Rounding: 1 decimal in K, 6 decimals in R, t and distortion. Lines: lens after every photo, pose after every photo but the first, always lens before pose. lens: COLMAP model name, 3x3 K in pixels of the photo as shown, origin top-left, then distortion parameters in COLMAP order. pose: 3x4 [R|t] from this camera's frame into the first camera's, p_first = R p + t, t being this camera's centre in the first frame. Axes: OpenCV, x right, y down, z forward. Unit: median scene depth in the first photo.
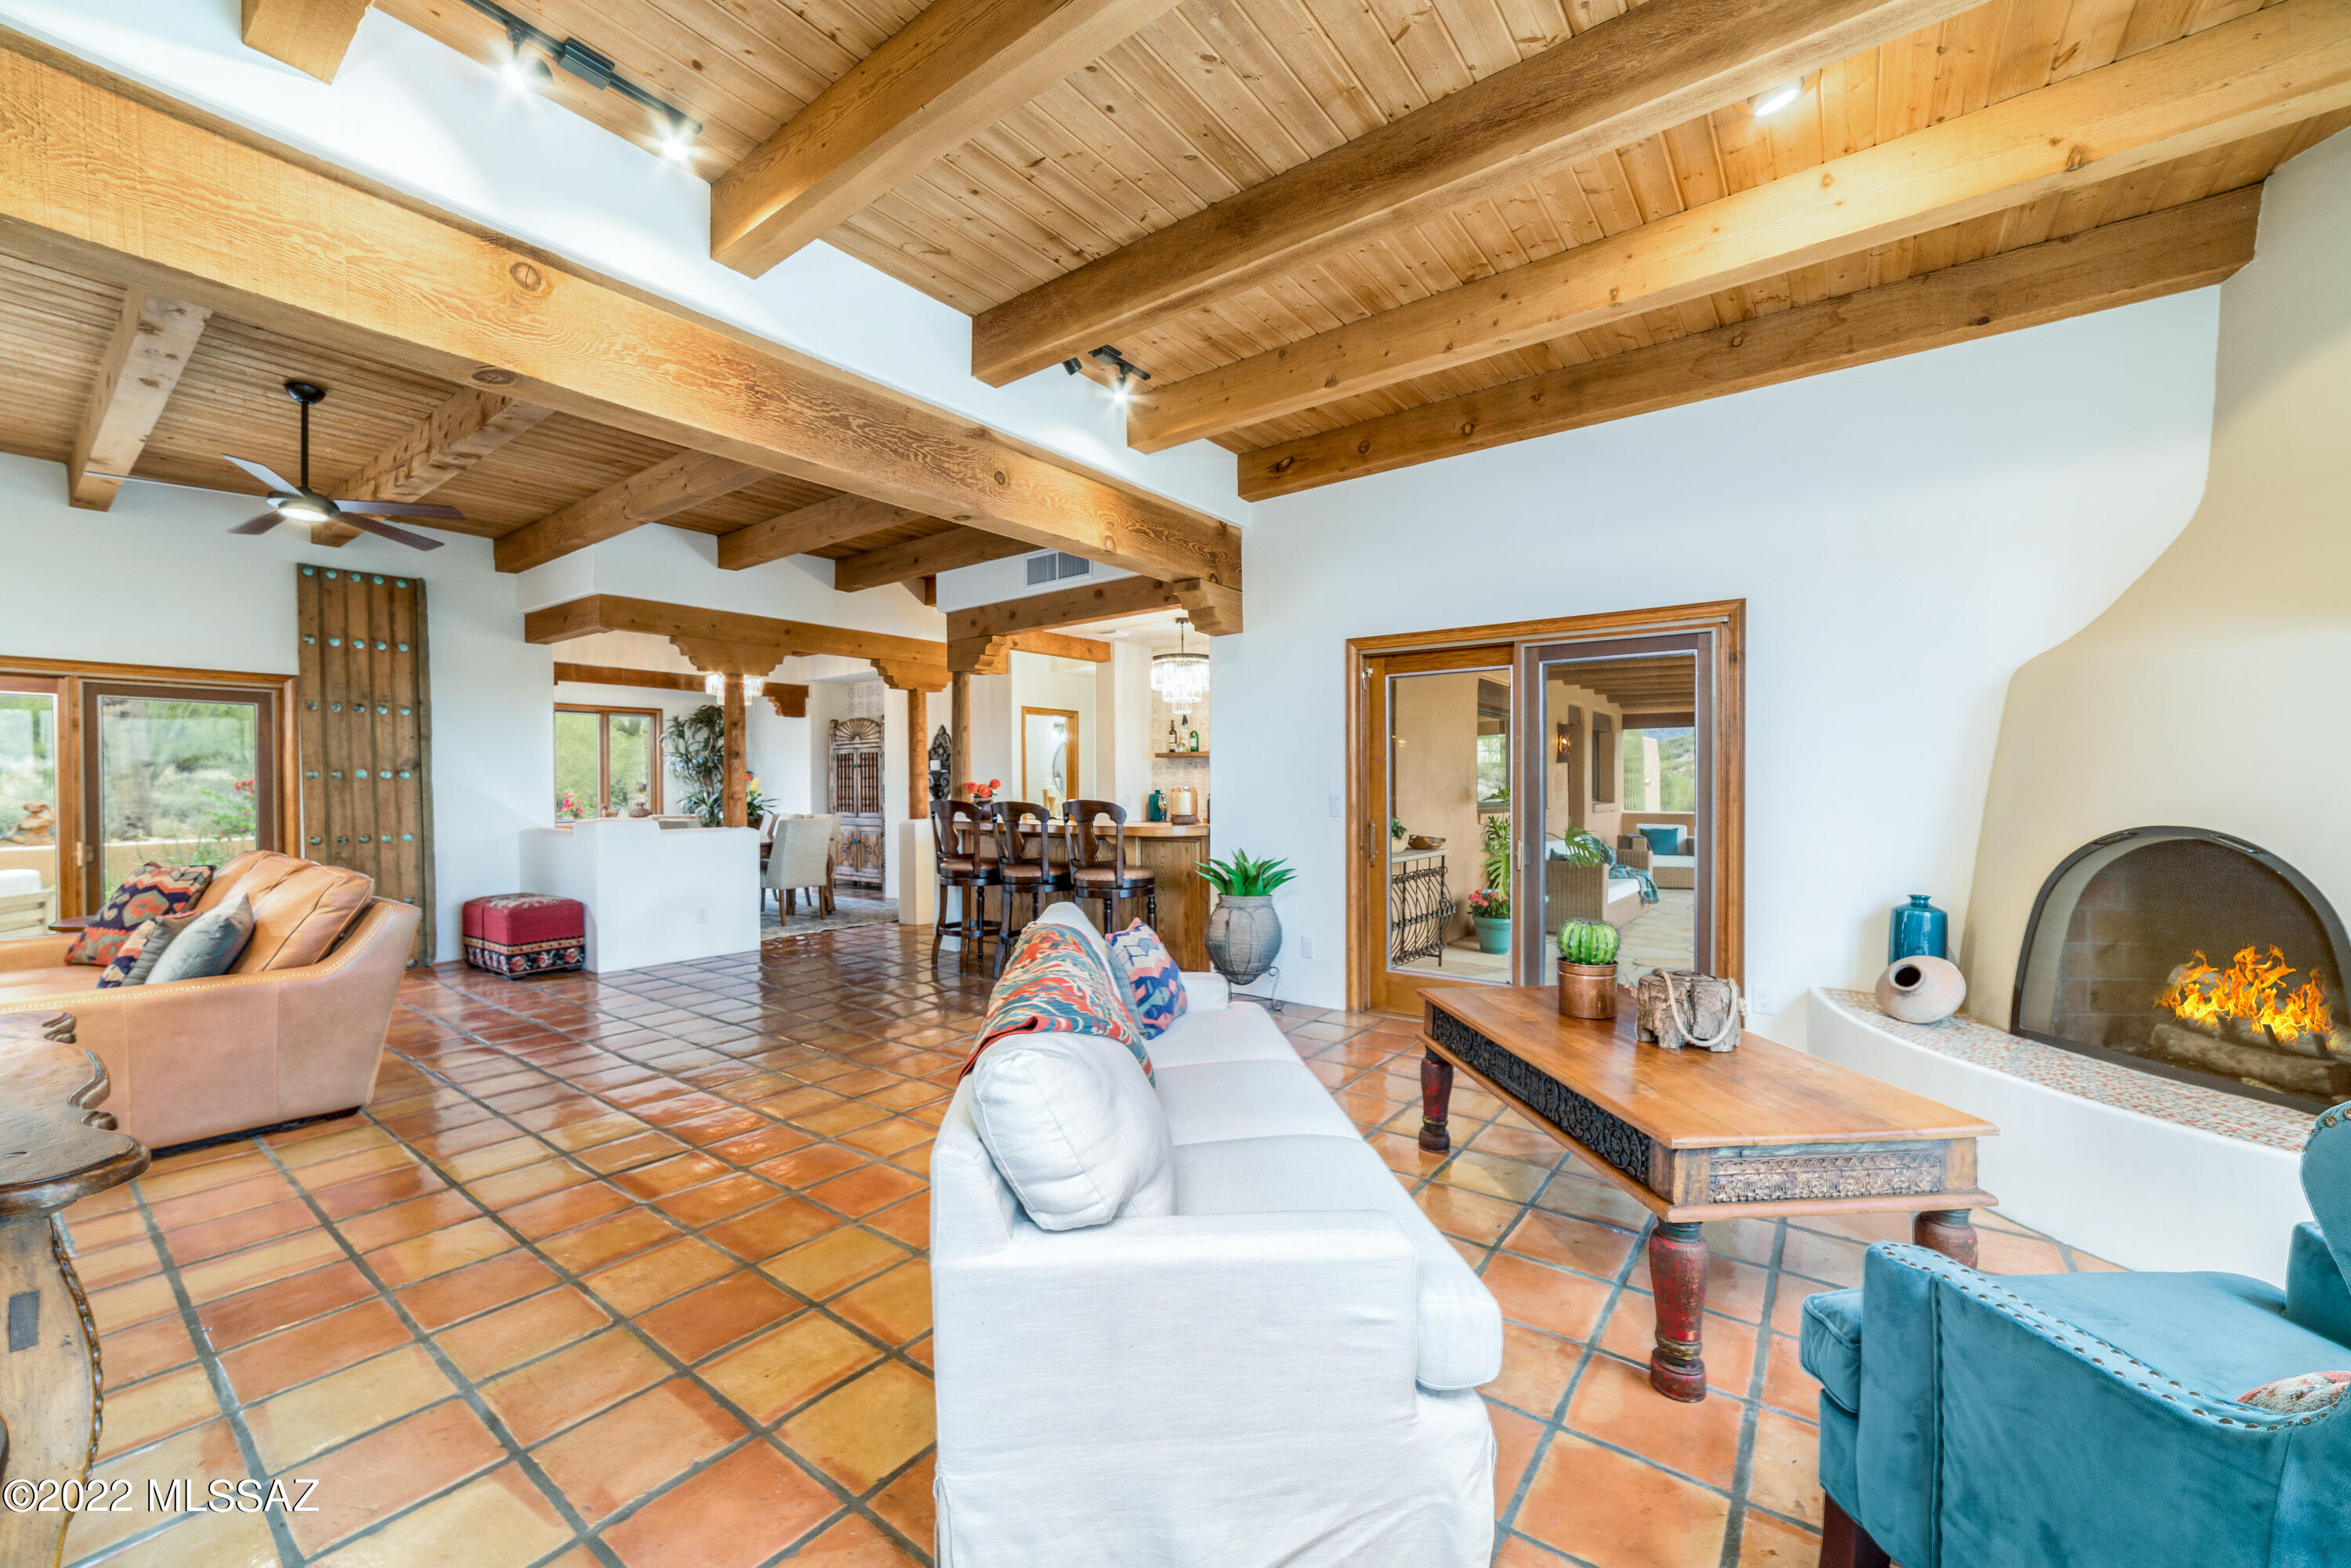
lens RADIAL K [[920.7, 0, 1166.1], [0, 920.7, 790.8], [0, 0, 1]] dist [-0.017354, 0.006340]
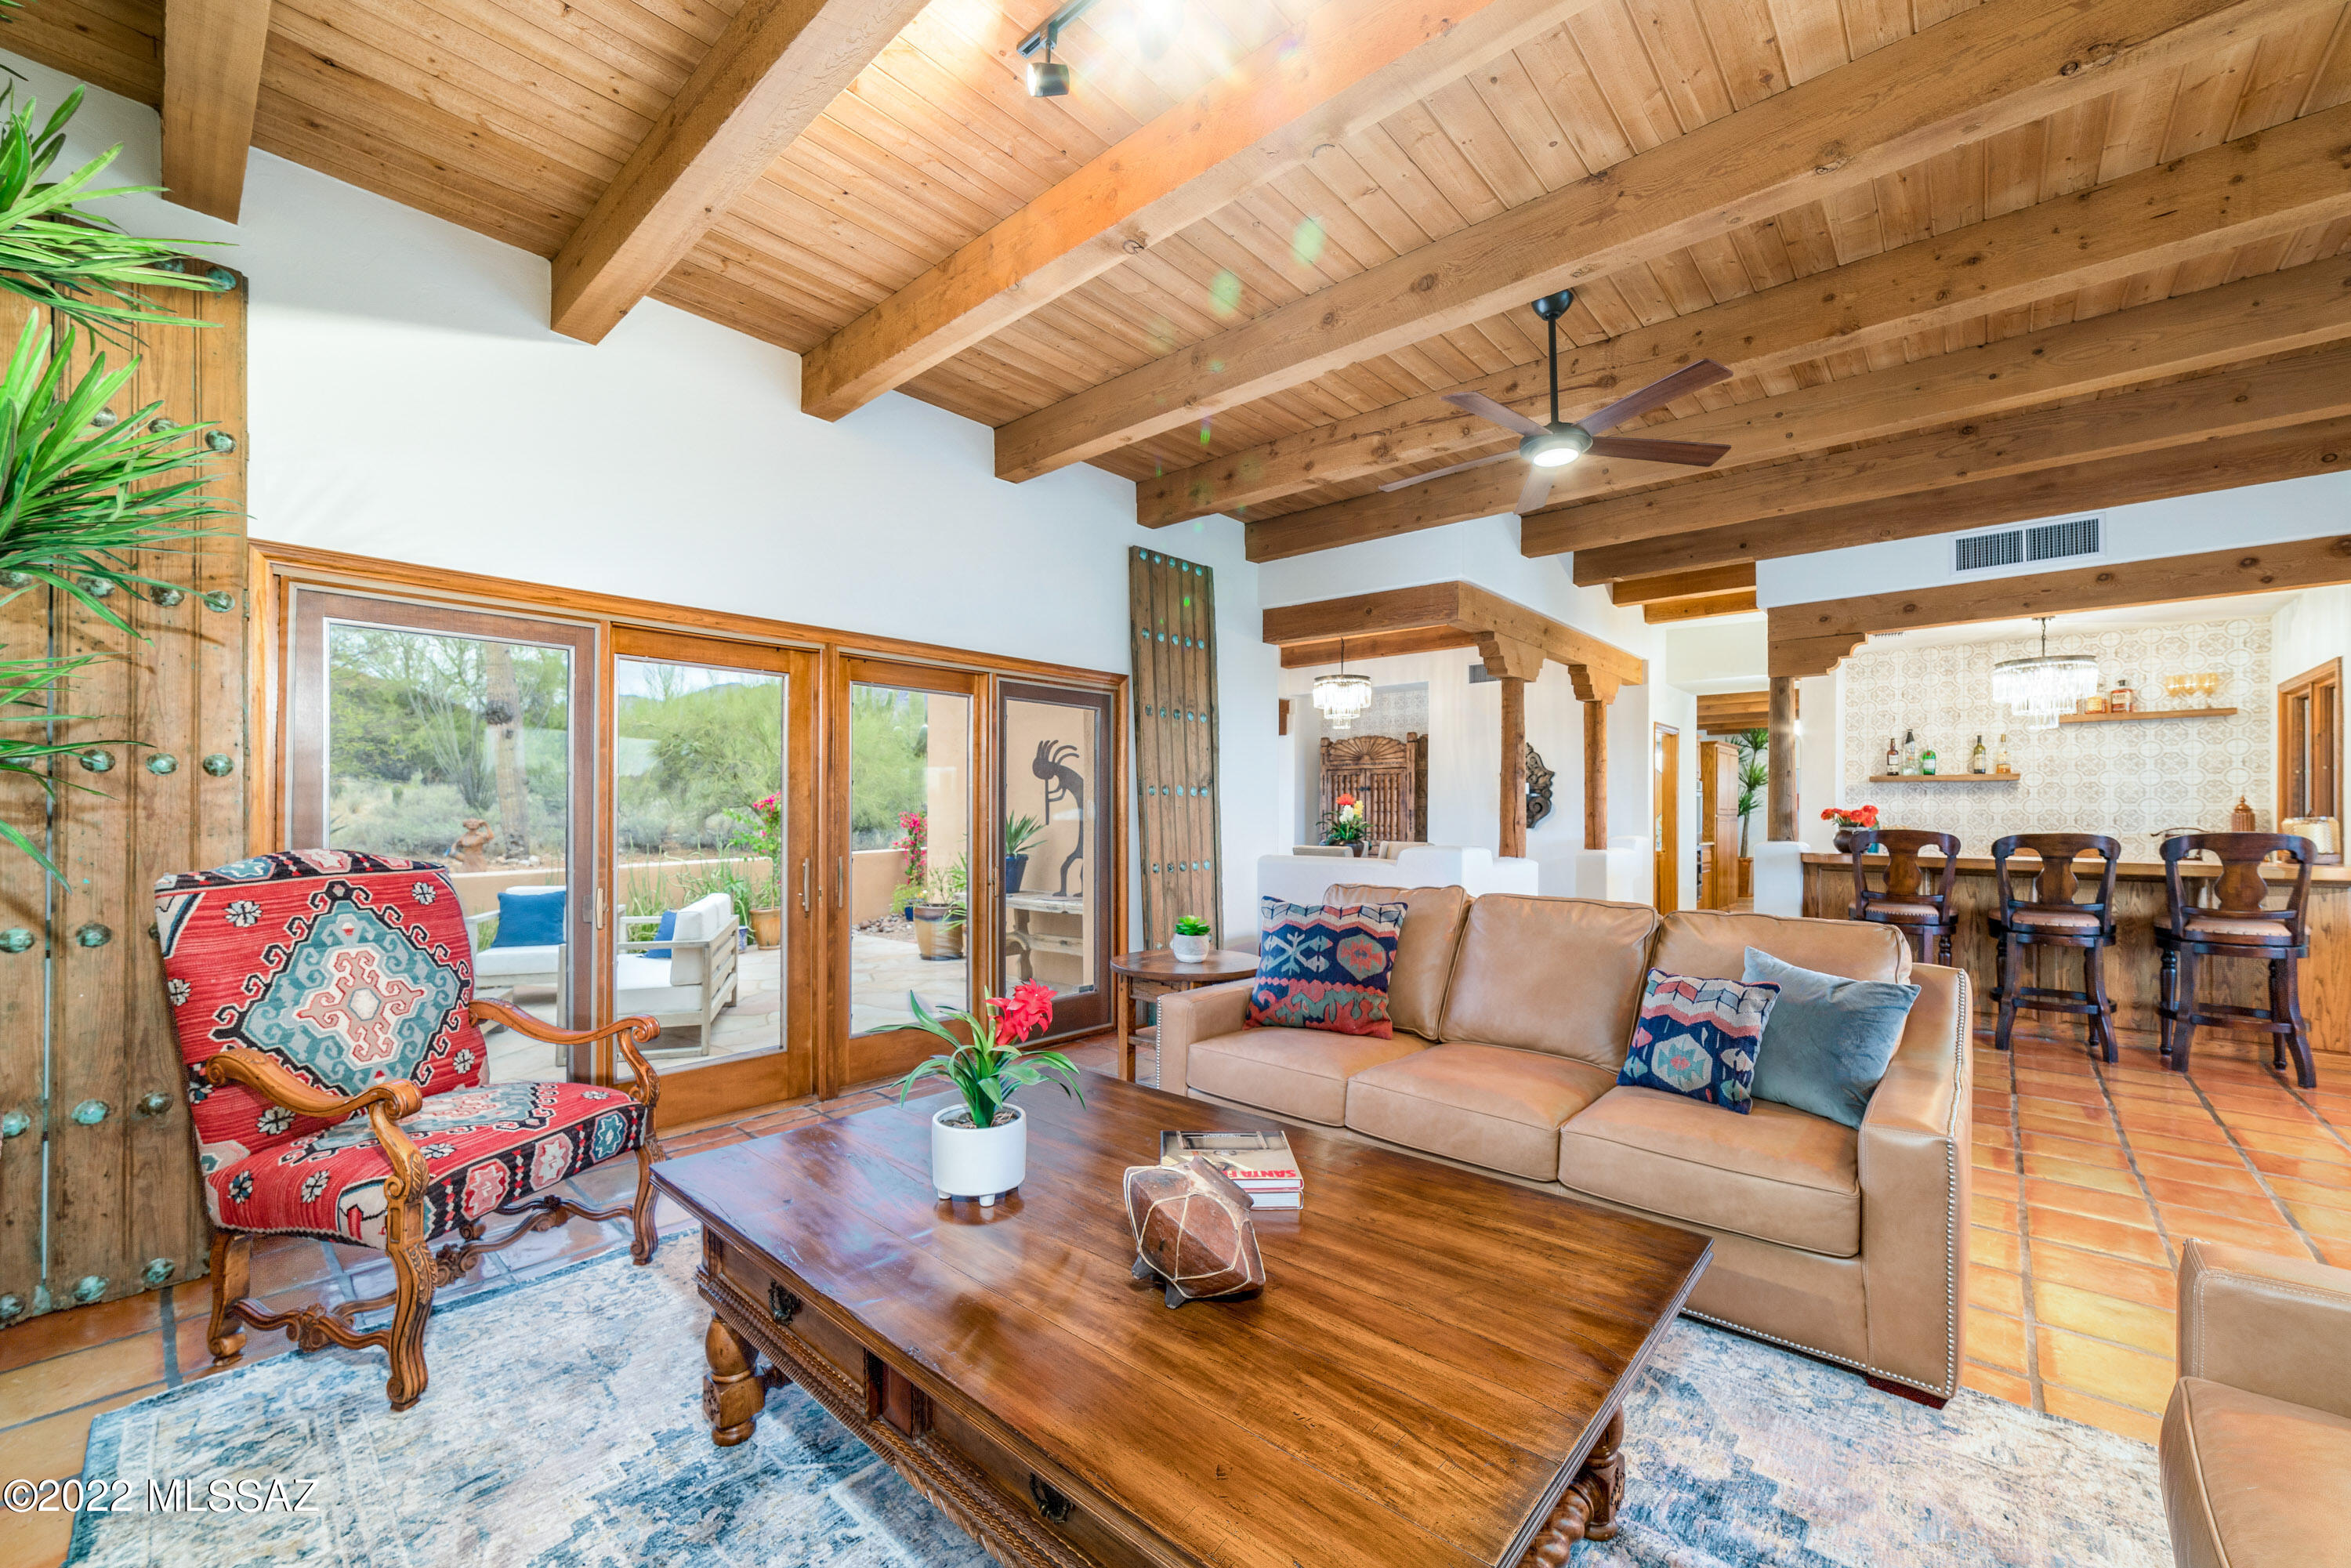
lens RADIAL K [[920.7, 0, 1164.1], [0, 920.7, 799.4], [0, 0, 1]] dist [-0.017354, 0.006340]
pose [[0.997003, 0.009816, -0.076741, -0.781164], [-0.011495, 0.999704, -0.021463, 0.007943], [0.076508, 0.022280, 0.996820, 0.131019]]
